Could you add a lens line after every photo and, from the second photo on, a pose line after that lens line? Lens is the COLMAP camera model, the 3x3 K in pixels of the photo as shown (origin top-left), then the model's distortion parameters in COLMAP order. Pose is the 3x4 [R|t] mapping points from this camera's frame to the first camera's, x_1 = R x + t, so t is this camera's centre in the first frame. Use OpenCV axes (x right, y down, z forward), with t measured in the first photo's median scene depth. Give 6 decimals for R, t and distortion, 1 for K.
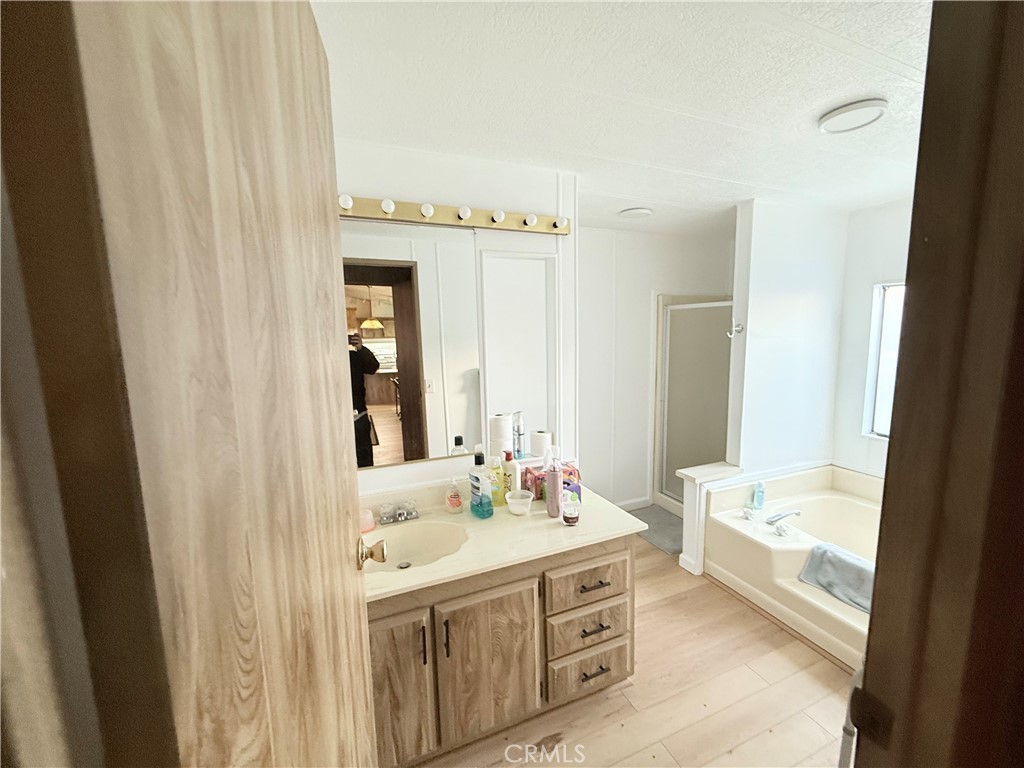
lens RADIAL K [[407.5, 0, 510.0], [0, 407.5, 383.7], [0, 0, 1]] dist [-0.000883, -0.000843]
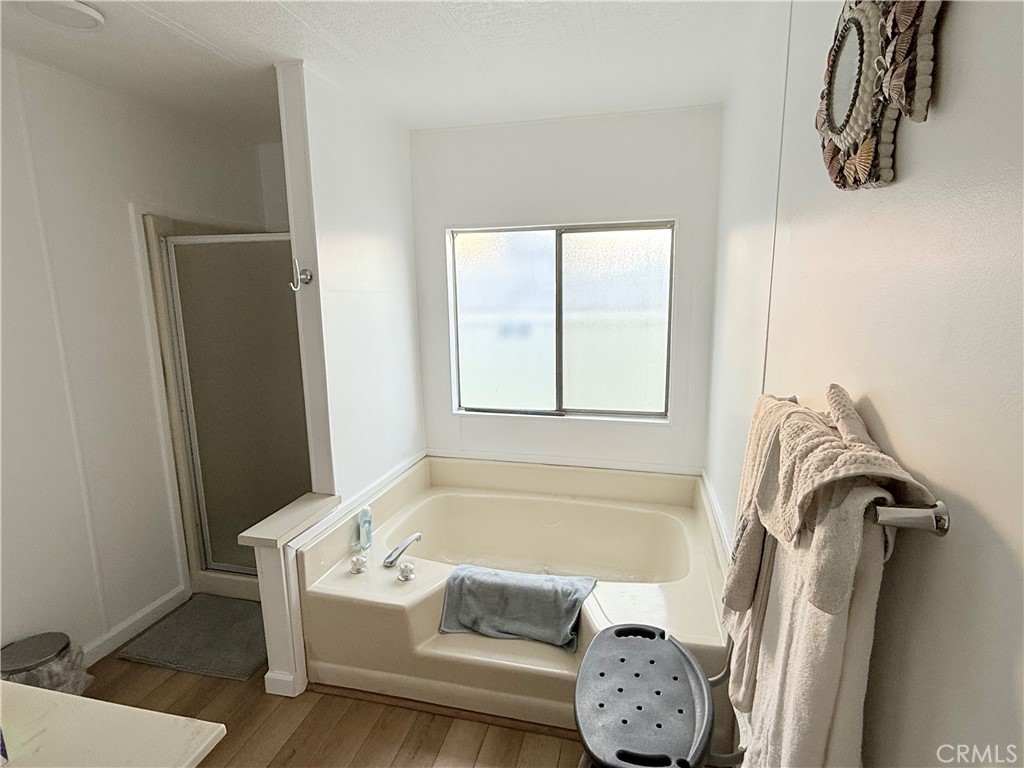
lens RADIAL K [[534.8, 0, 508.3], [0, 534.8, 387.6], [0, 0, 1]] dist [-0.002417, 0.000100]
pose [[0.588273, -0.130808, 0.798013, 0.076554], [0.102724, 0.990924, 0.086705, -0.008668], [-0.802112, 0.030969, 0.596371, 0.279566]]
